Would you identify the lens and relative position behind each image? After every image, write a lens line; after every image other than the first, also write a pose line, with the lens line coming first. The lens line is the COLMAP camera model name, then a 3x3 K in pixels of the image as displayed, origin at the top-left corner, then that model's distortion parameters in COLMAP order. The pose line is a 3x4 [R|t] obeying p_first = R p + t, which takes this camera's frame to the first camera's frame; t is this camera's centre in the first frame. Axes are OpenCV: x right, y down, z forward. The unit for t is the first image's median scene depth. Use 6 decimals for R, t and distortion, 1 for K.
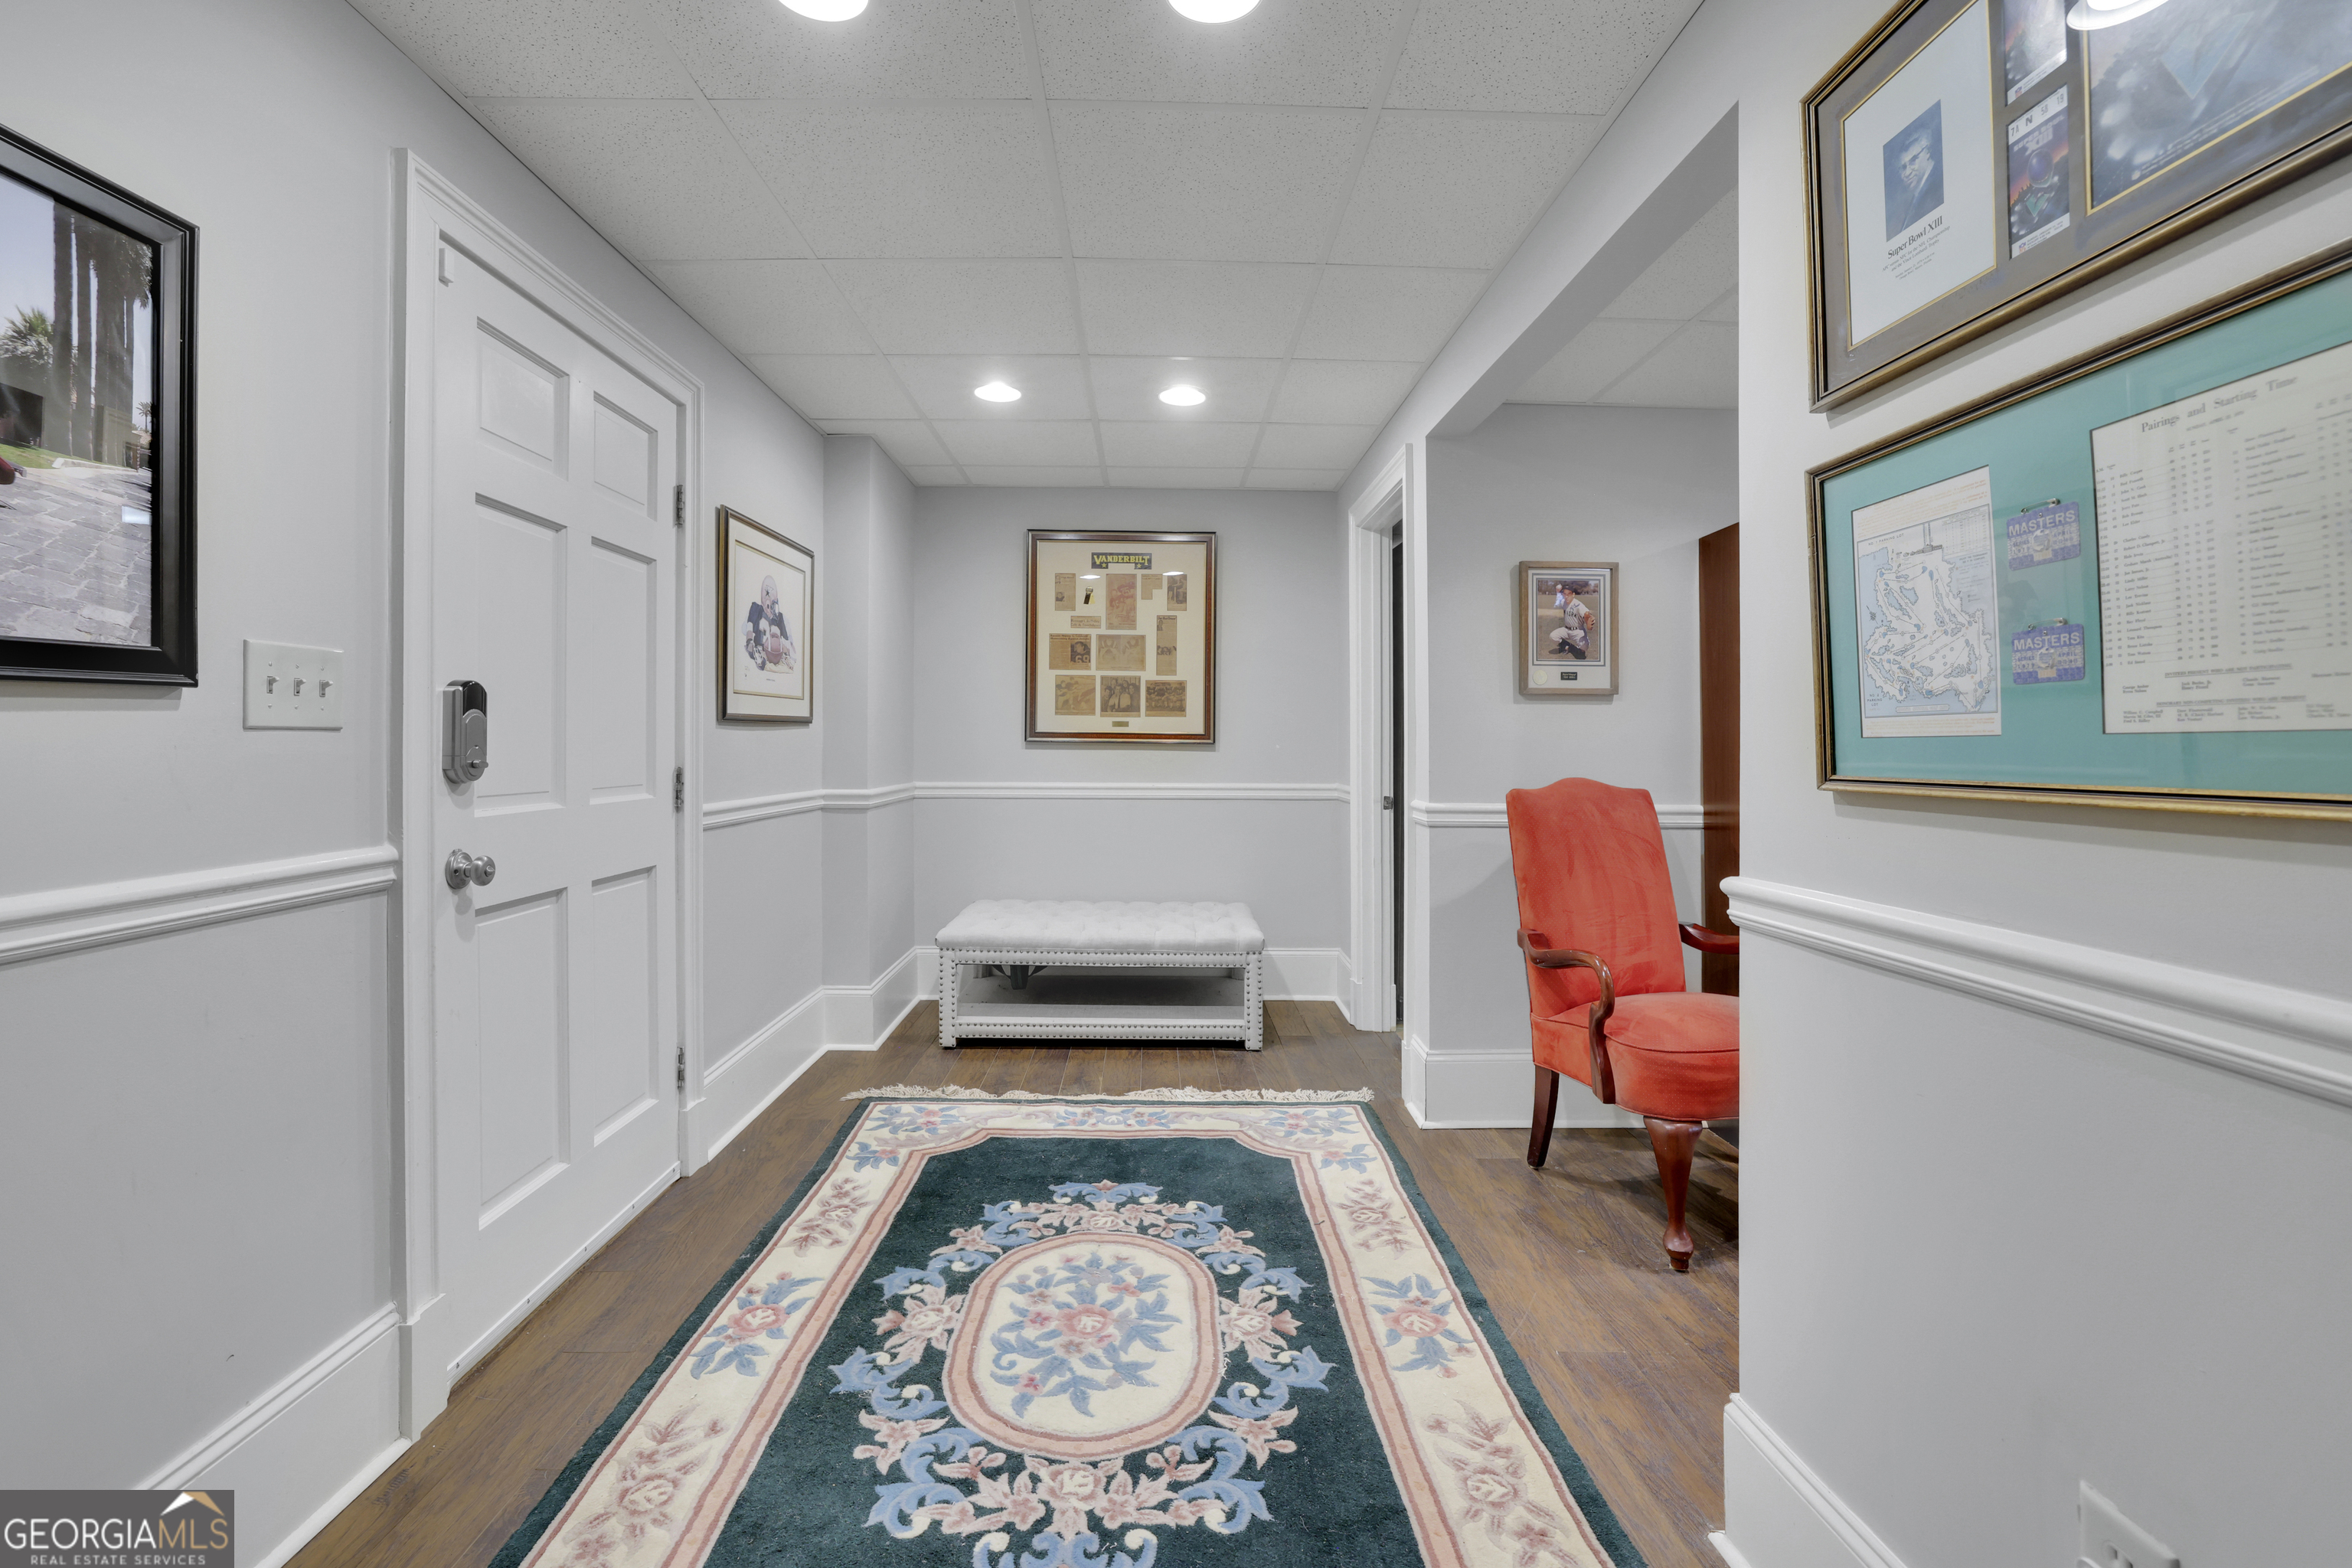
lens RADIAL K [[1008.2, 0, 1174.8], [0, 1008.2, 749.4], [0, 0, 1]] dist [-0.055710, 0.019579]
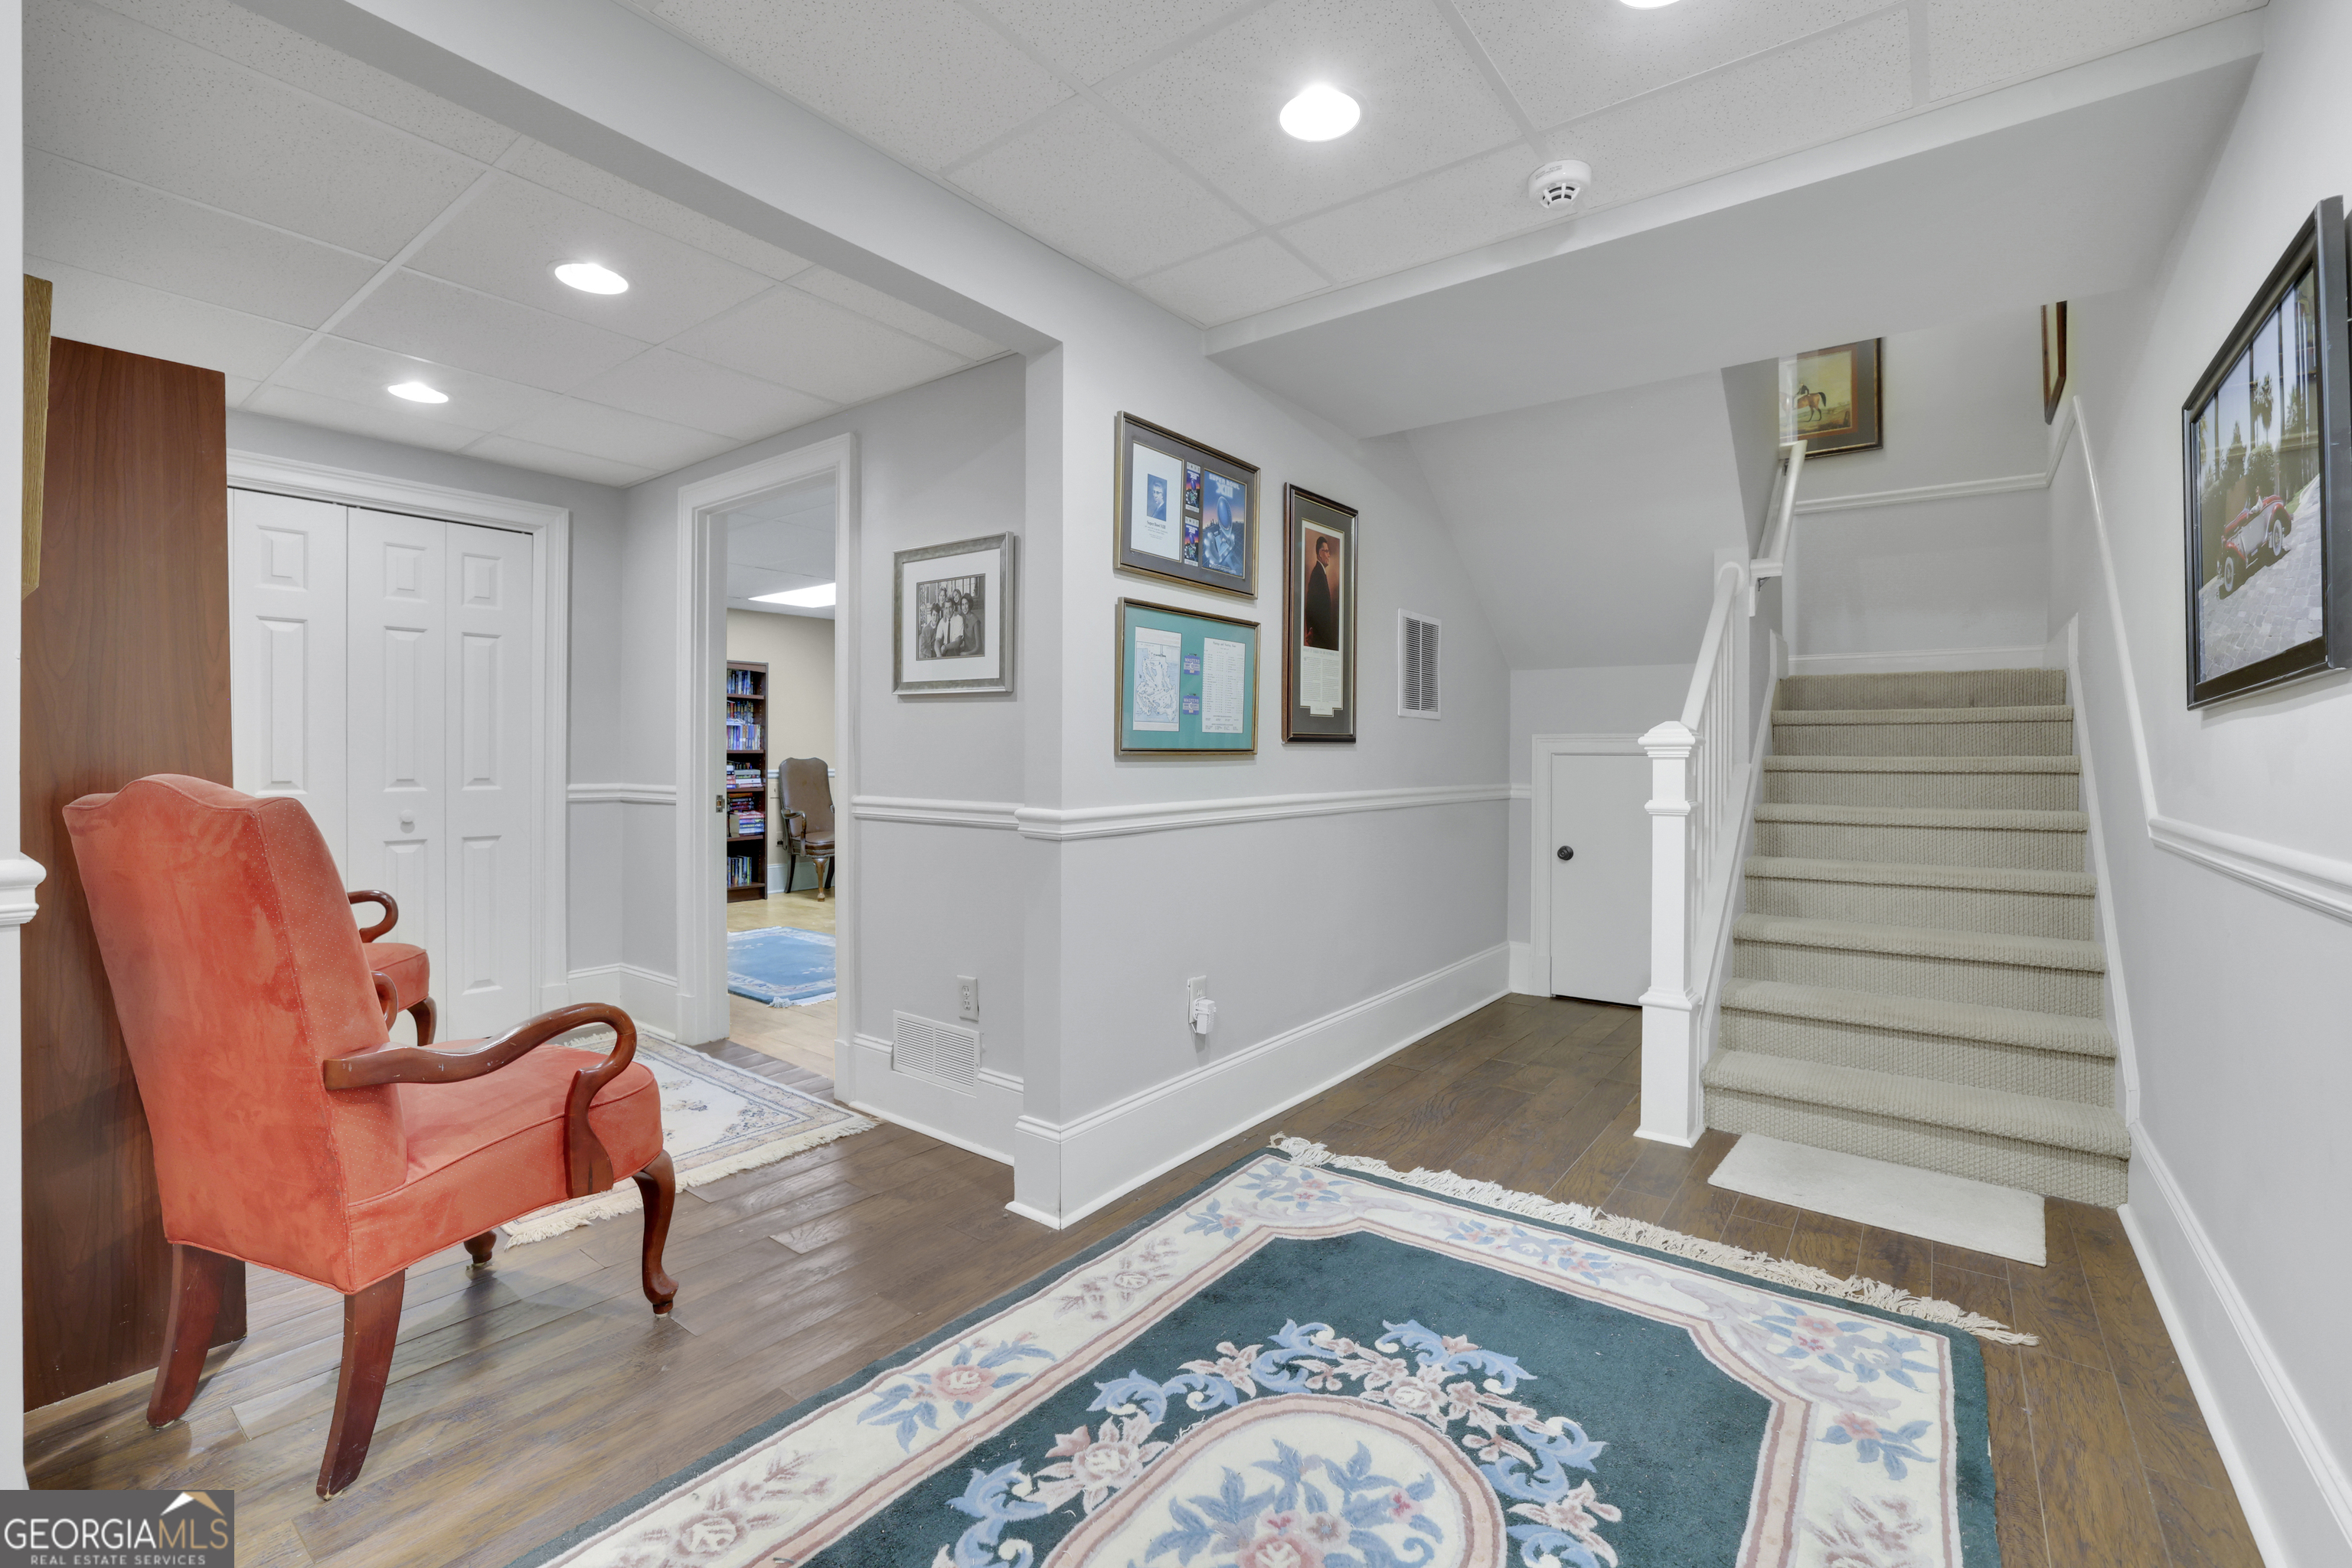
lens RADIAL K [[1008.2, 0, 1174.8], [0, 1008.2, 749.4], [0, 0, 1]] dist [-0.055710, 0.019579]
pose [[-0.775162, -0.010951, 0.631668, -0.565428], [-0.010781, 0.999933, 0.004104, 0.009027], [-0.631671, -0.003629, -0.775228, 1.947456]]
